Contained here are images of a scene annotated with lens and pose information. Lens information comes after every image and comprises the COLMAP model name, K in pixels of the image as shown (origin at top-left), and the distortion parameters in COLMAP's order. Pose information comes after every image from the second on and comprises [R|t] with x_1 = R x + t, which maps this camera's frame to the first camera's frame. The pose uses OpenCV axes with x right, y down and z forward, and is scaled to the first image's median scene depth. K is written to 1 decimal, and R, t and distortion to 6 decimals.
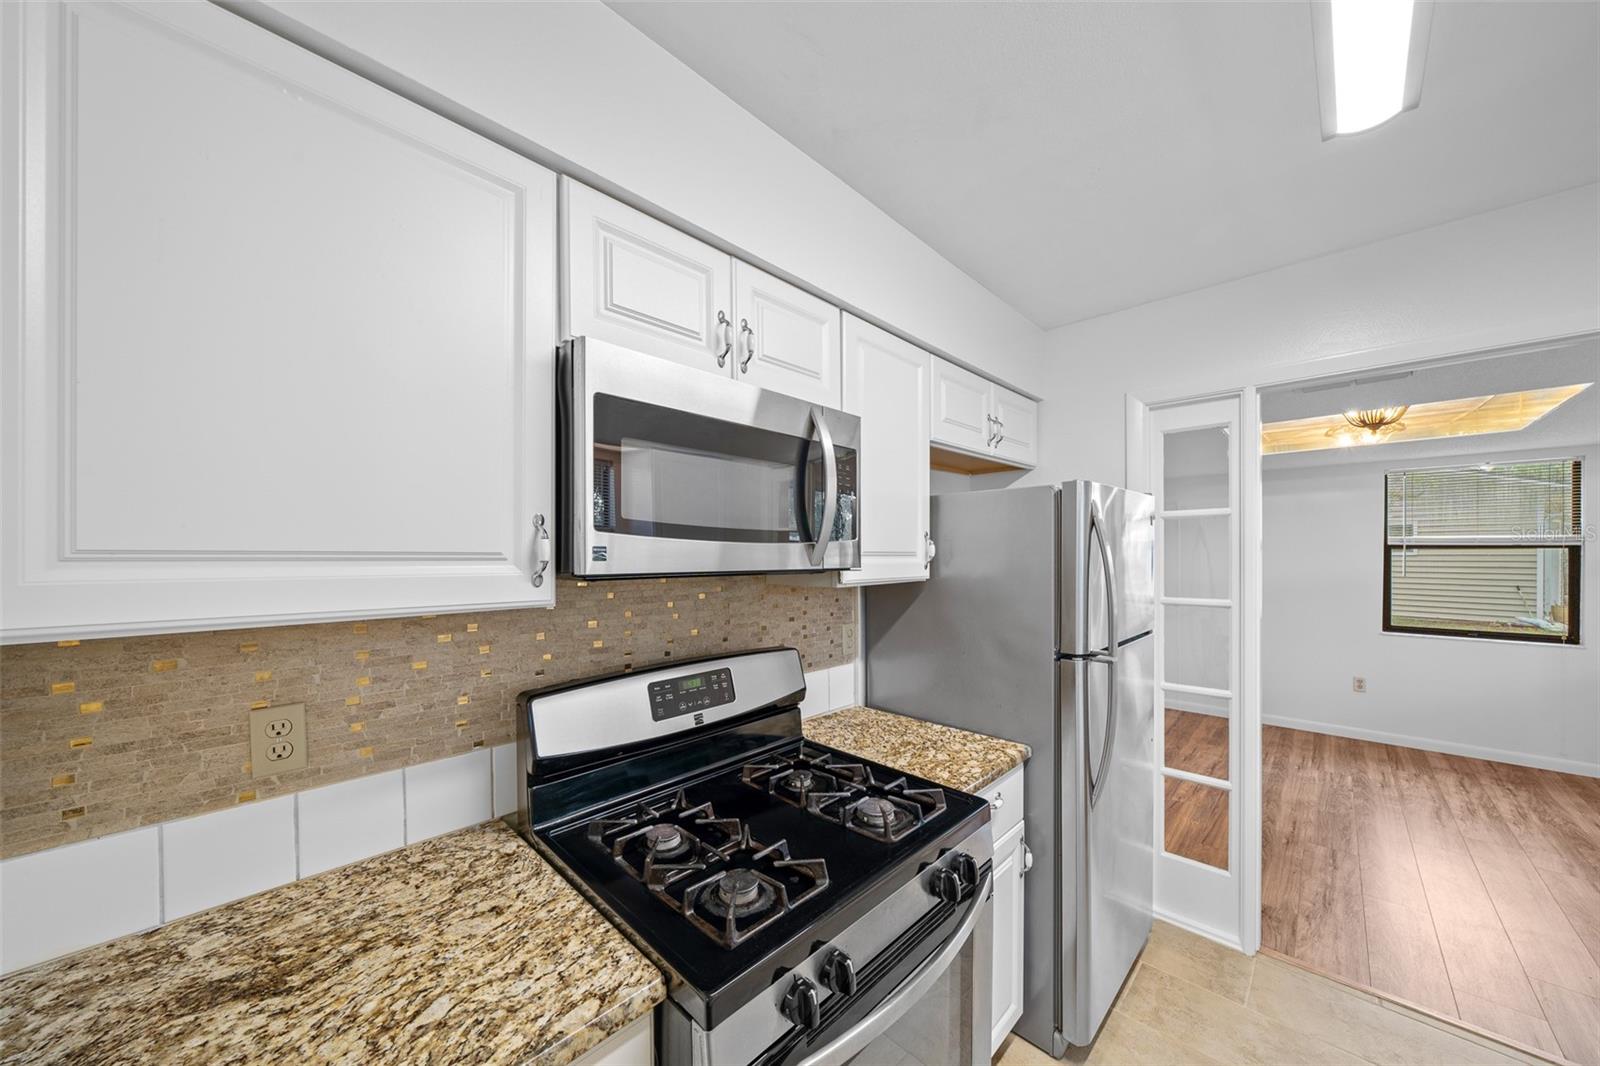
lens RADIAL K [[550.9, 0, 792.7], [0, 550.9, 576.4], [0, 0, 1]] dist [-0.000709, -0.000055]
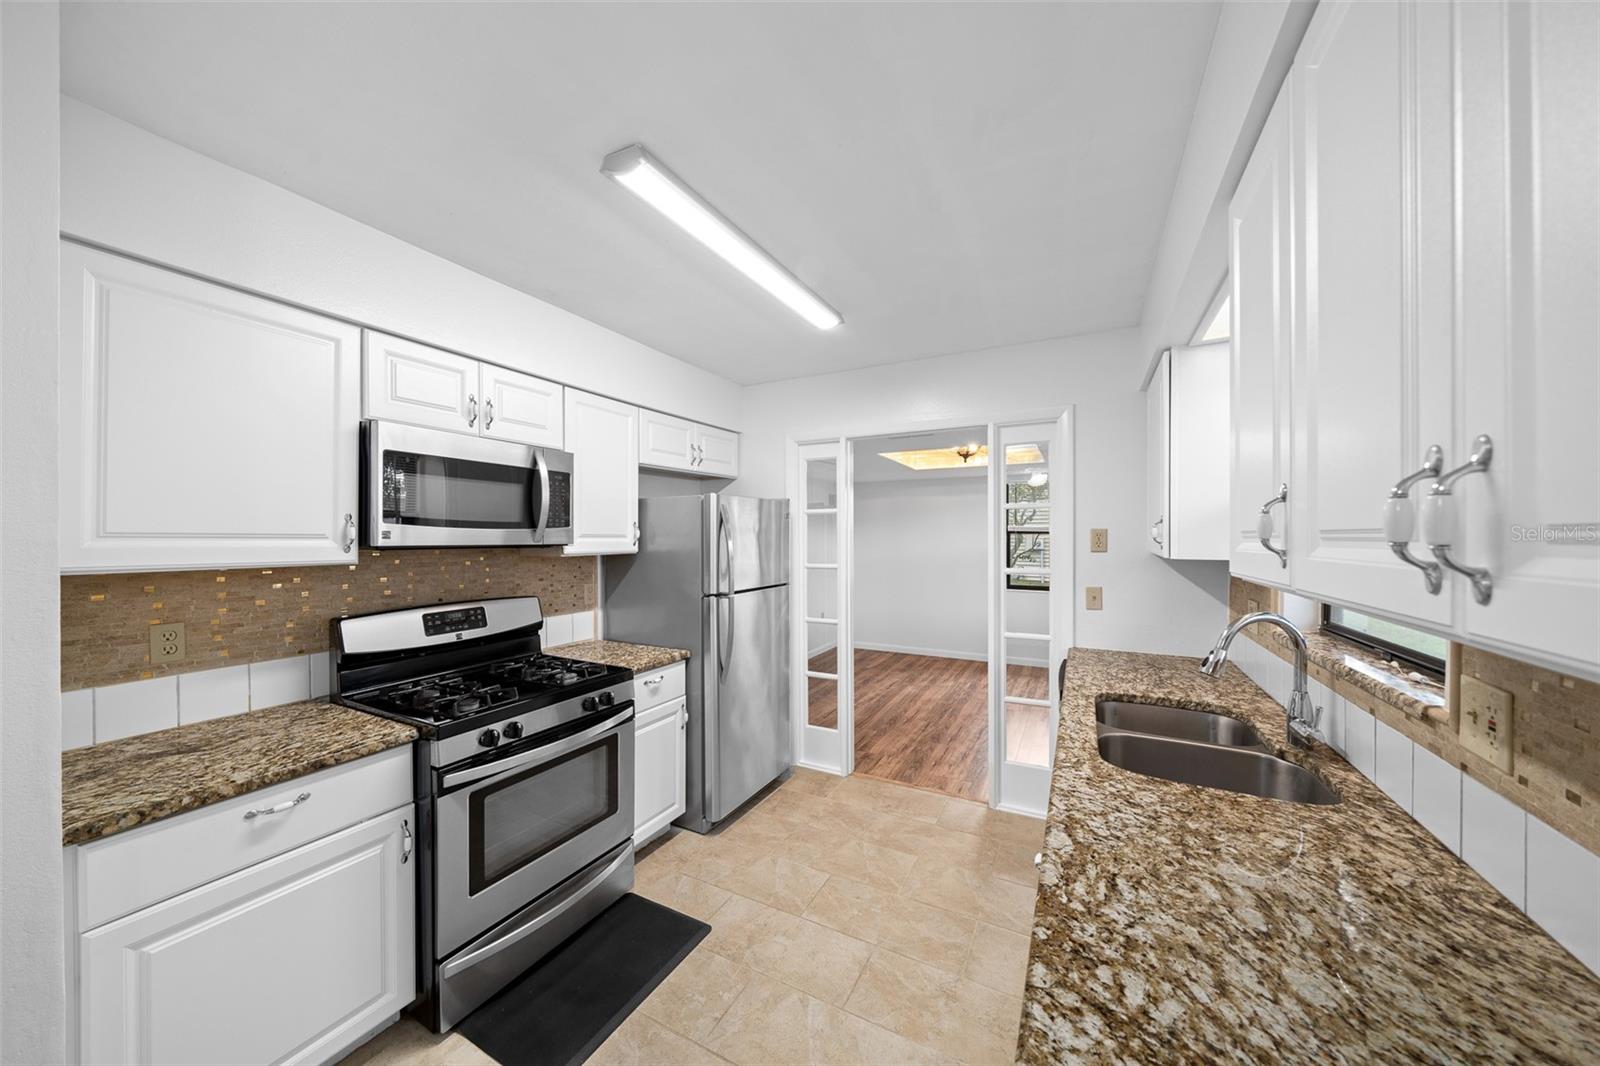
lens RADIAL K [[546.4, 0, 793.6], [0, 546.4, 547.4], [0, 0, 1]] dist [-0.002959, -0.000152]
pose [[0.960039, -0.003648, 0.279843, 0.350260], [0.009750, 0.999744, -0.020417, 0.040192], [-0.279697, 0.022329, 0.959829, -0.889128]]
